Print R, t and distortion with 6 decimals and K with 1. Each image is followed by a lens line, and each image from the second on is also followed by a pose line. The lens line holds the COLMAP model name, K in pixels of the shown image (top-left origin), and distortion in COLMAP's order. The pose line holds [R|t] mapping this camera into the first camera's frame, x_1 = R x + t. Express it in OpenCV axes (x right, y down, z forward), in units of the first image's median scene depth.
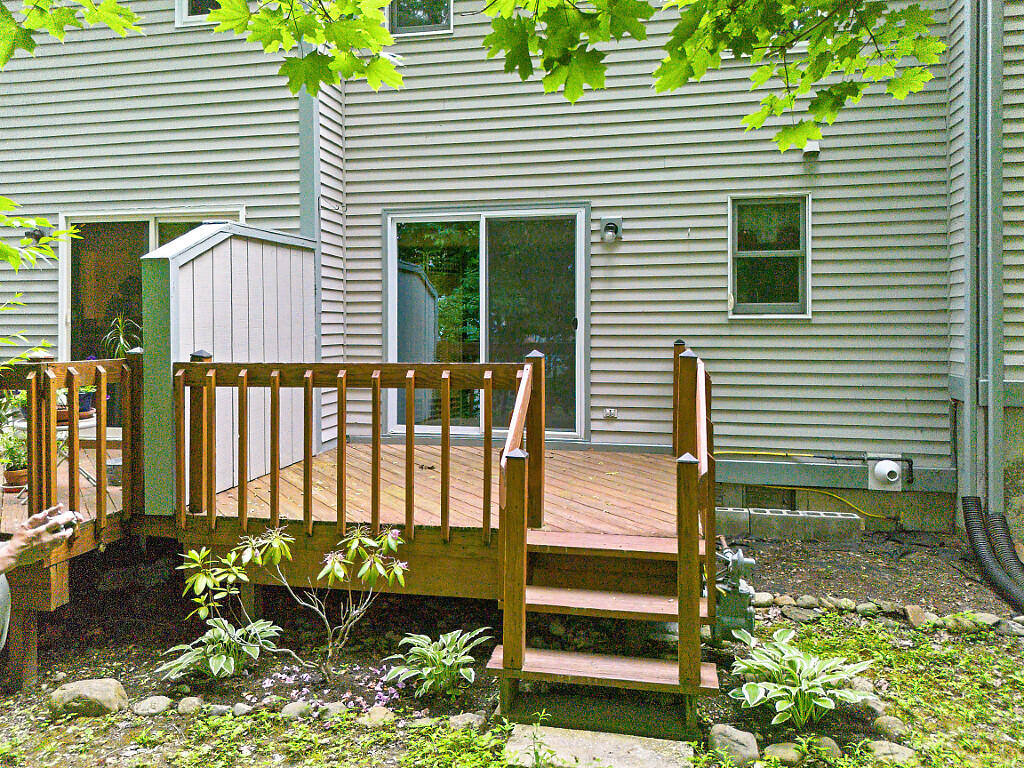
lens RADIAL K [[706.9, 0, 516.0], [0, 706.9, 327.6], [0, 0, 1]] dist [0.048744, -0.013437]
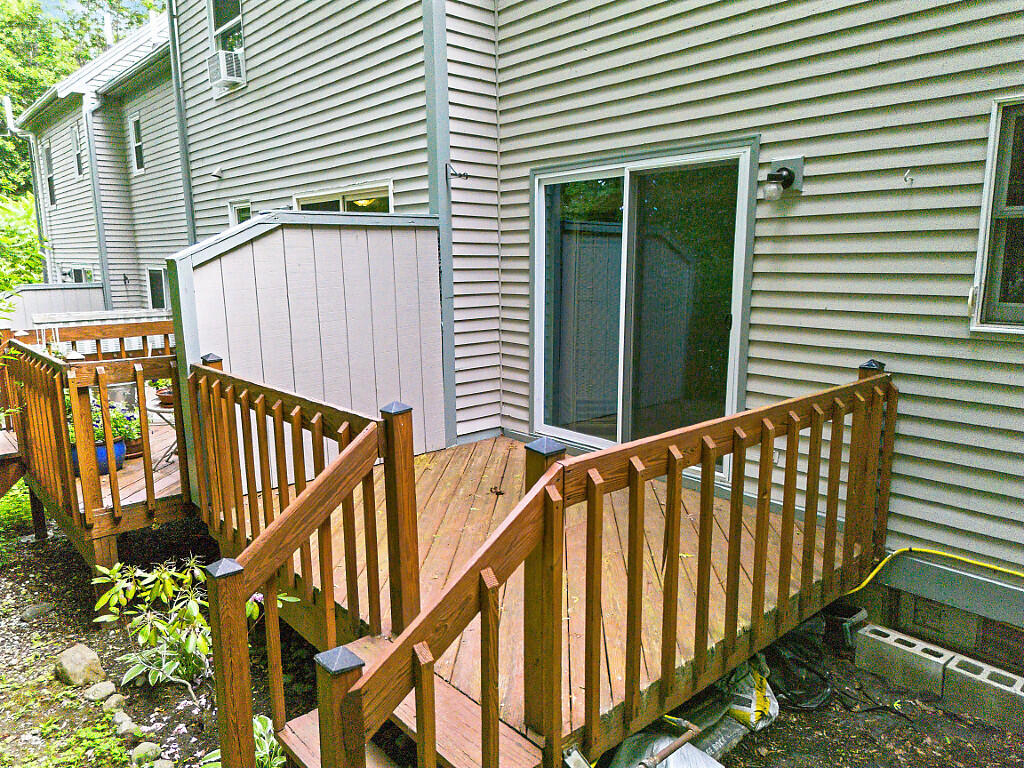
lens RADIAL K [[706.9, 0, 513.6], [0, 706.9, 385.0], [0, 0, 1]] dist [0.048744, -0.013437]
pose [[0.808144, 0.099572, -0.580508, 0.325085], [0.000860, 0.985406, 0.170220, -0.063947], [0.588985, -0.138061, 0.796264, 0.313526]]
